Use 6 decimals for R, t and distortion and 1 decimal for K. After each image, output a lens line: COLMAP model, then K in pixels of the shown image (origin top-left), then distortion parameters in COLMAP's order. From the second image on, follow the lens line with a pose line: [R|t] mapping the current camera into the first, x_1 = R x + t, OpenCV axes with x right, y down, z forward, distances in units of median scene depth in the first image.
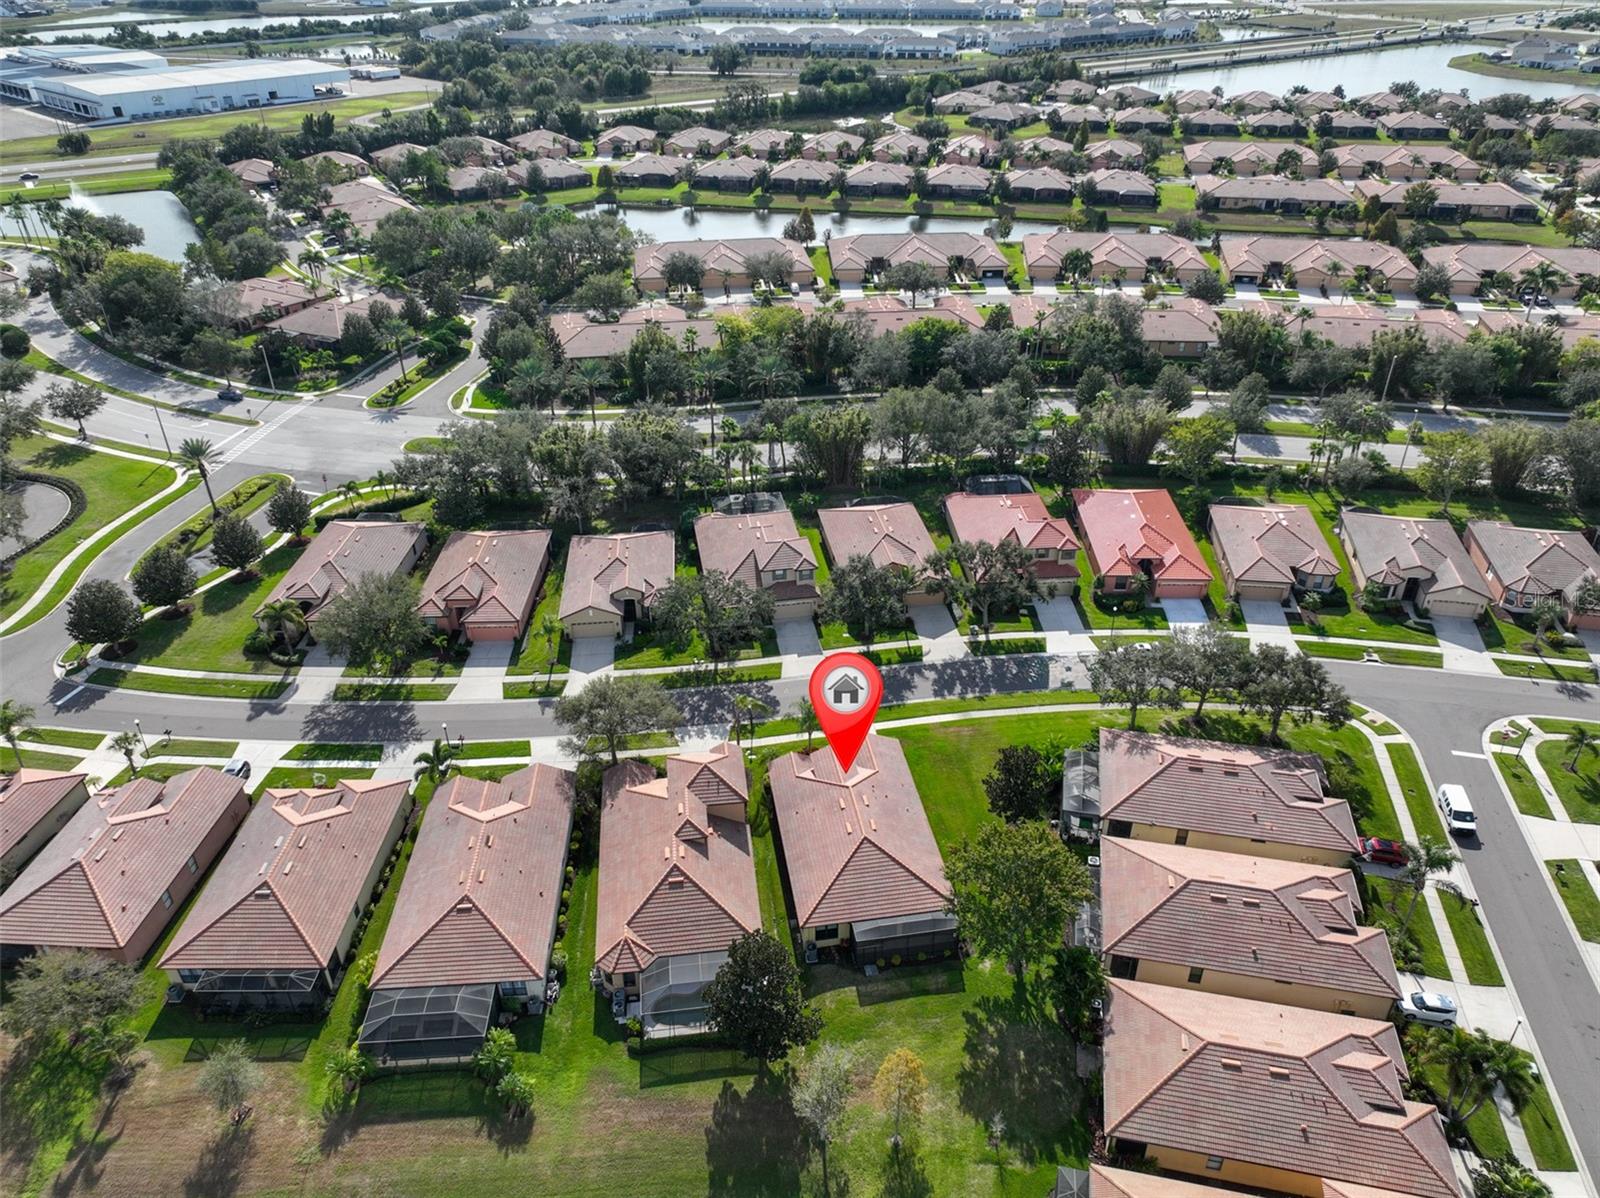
lens RADIAL K [[1118.3, 0, 806.6], [0, 1118.3, 596.6], [0, 0, 1]] dist [-0.000191, 0.018169]
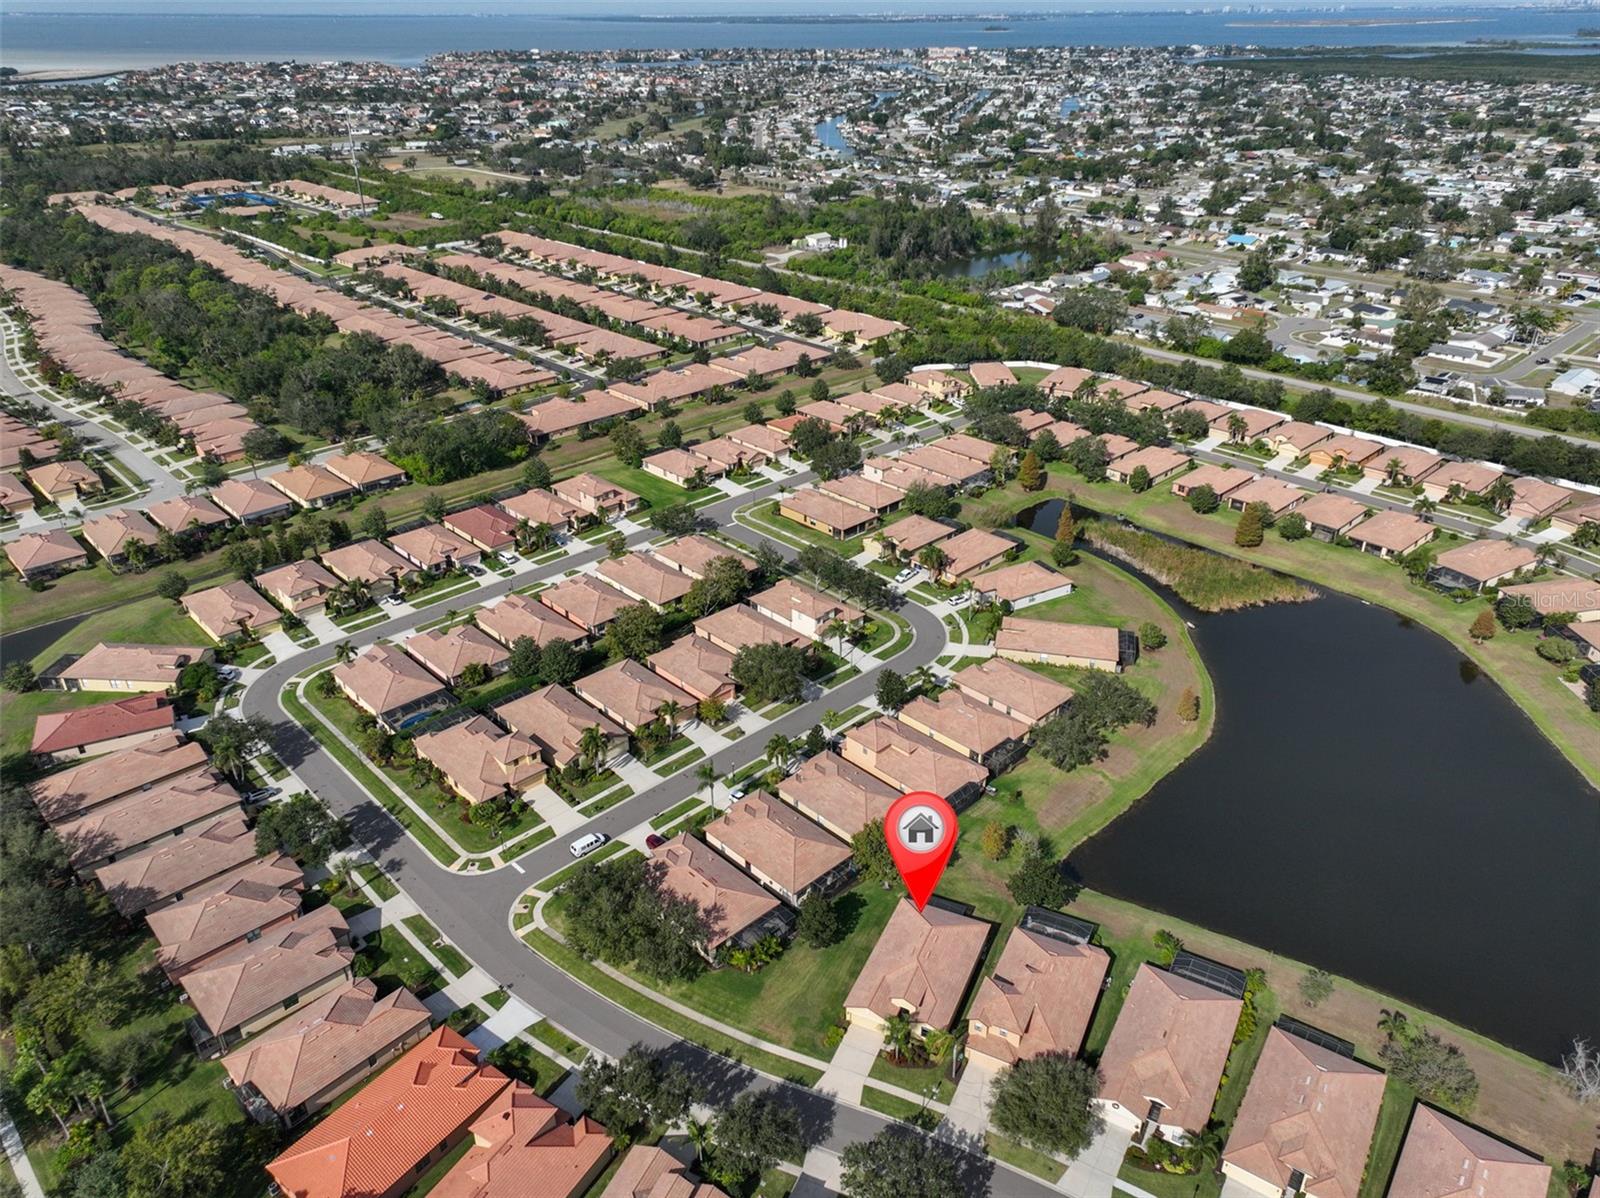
lens RADIAL K [[1118.3, 0, 806.6], [0, 1118.3, 596.6], [0, 0, 1]] dist [-0.000191, 0.018169]
pose [[-0.831391, -0.246081, 0.498230, -0.244138], [0.302721, 0.551308, 0.777444, -0.682751], [-0.465992, 0.797185, -0.383859, 0.669636]]
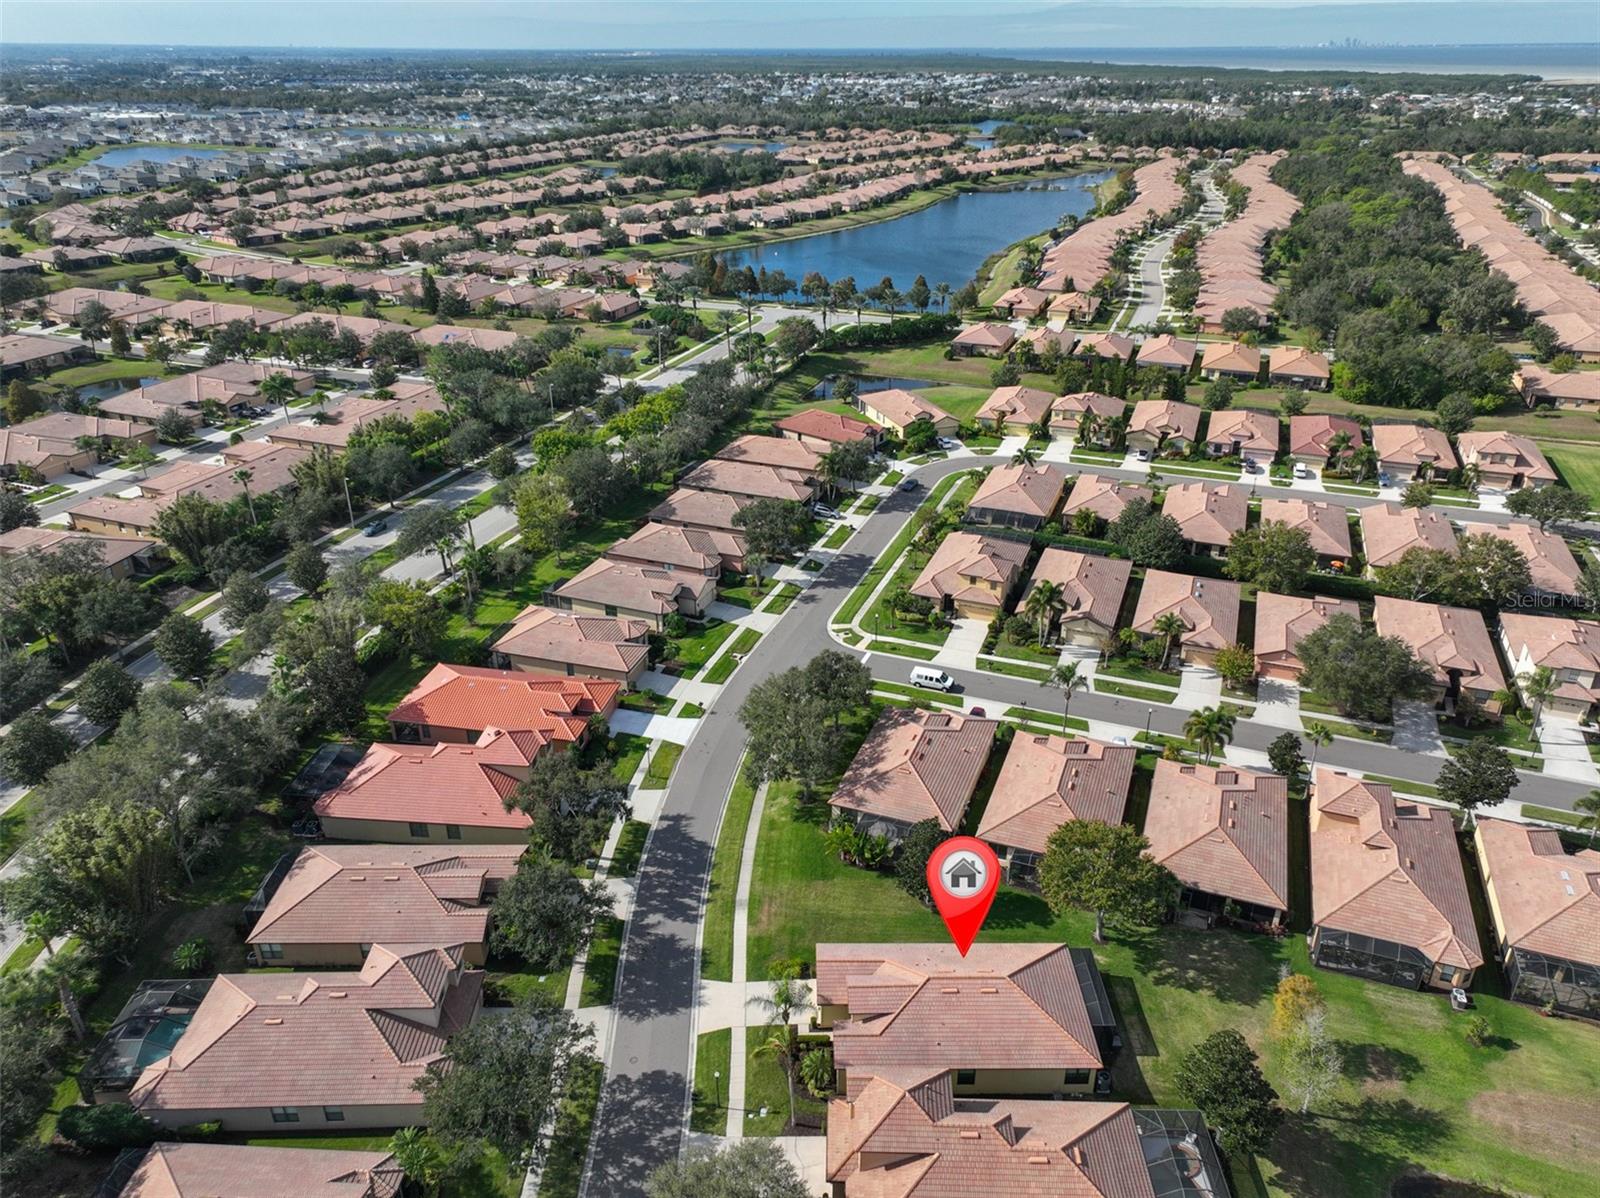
lens RADIAL K [[1118.3, 0, 806.6], [0, 1118.3, 596.6], [0, 0, 1]] dist [-0.000191, 0.018169]
pose [[0.153239, -0.427930, 0.890726, -0.346590], [0.517923, 0.802432, 0.296409, -0.210742], [-0.841590, 0.415906, 0.344599, 0.345068]]
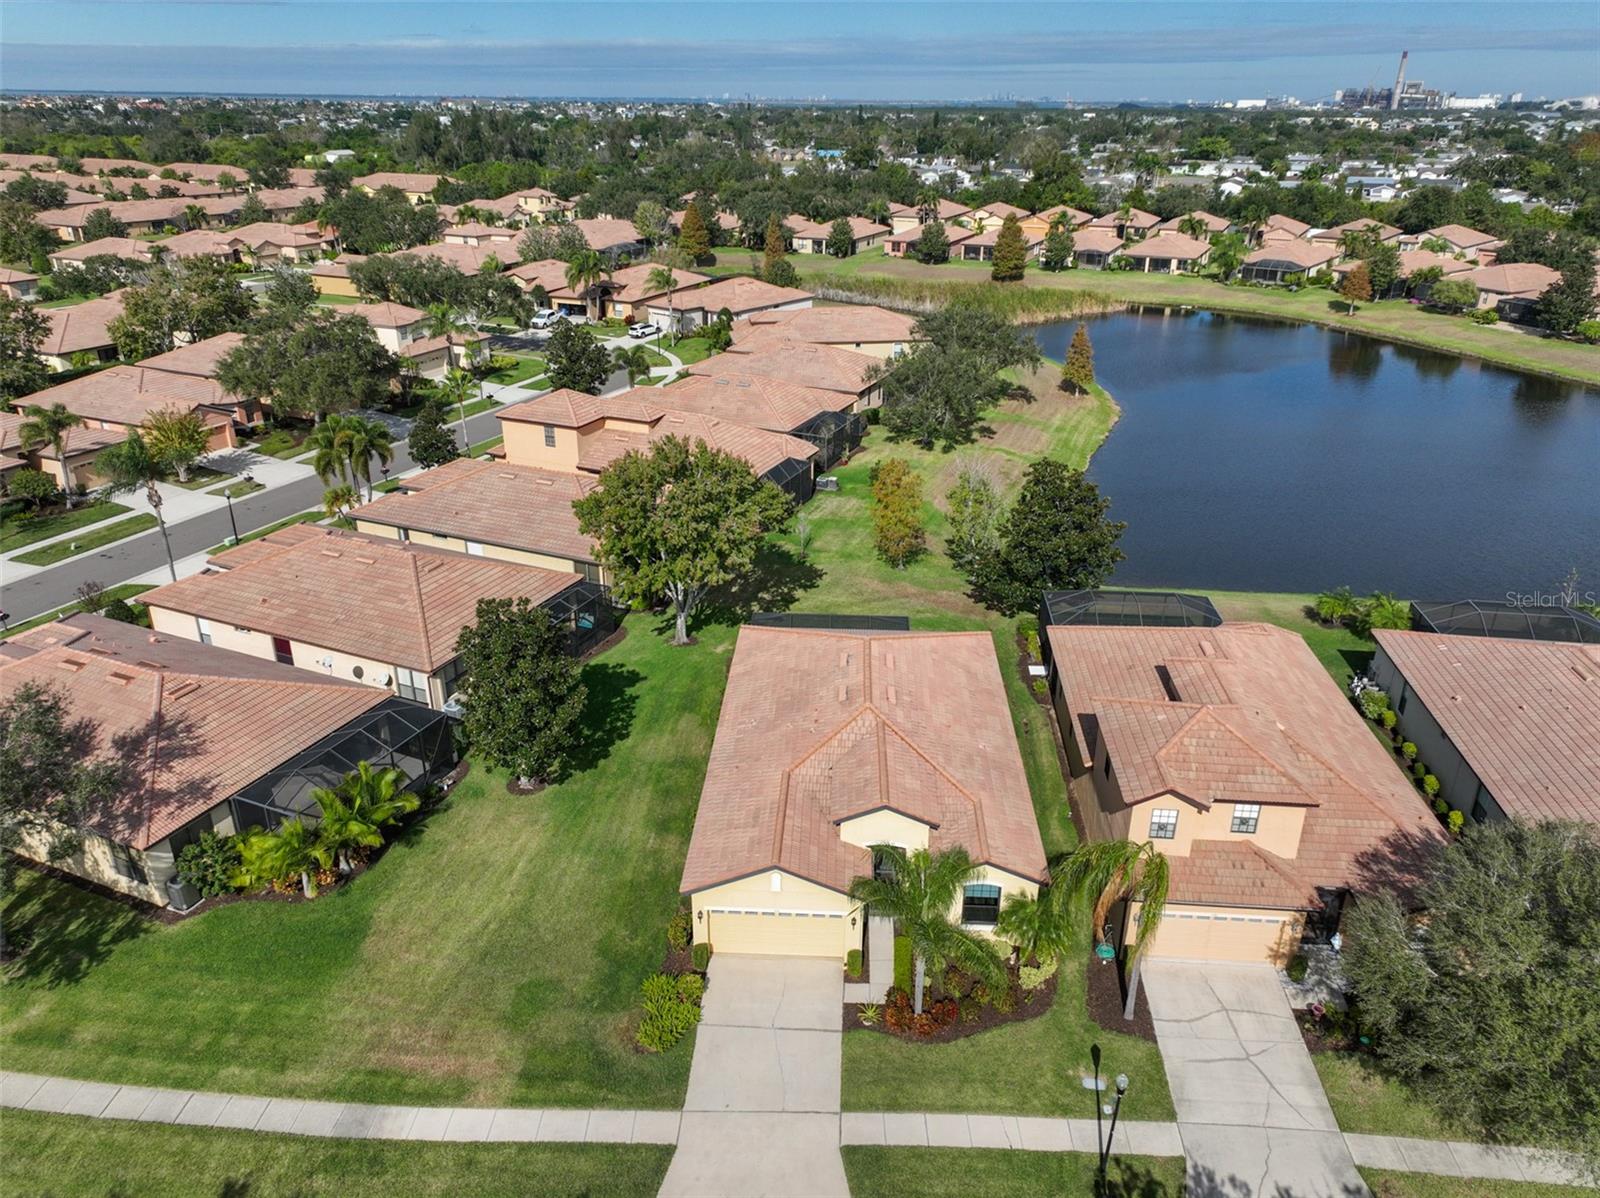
lens RADIAL K [[1118.3, 0, 806.6], [0, 1118.3, 596.6], [0, 0, 1]] dist [-0.000191, 0.018169]
pose [[-0.979767, -0.079624, 0.183621, -0.009424], [0.106198, 0.570823, 0.814176, -0.125342], [-0.169643, 0.817203, -0.550818, 0.653843]]
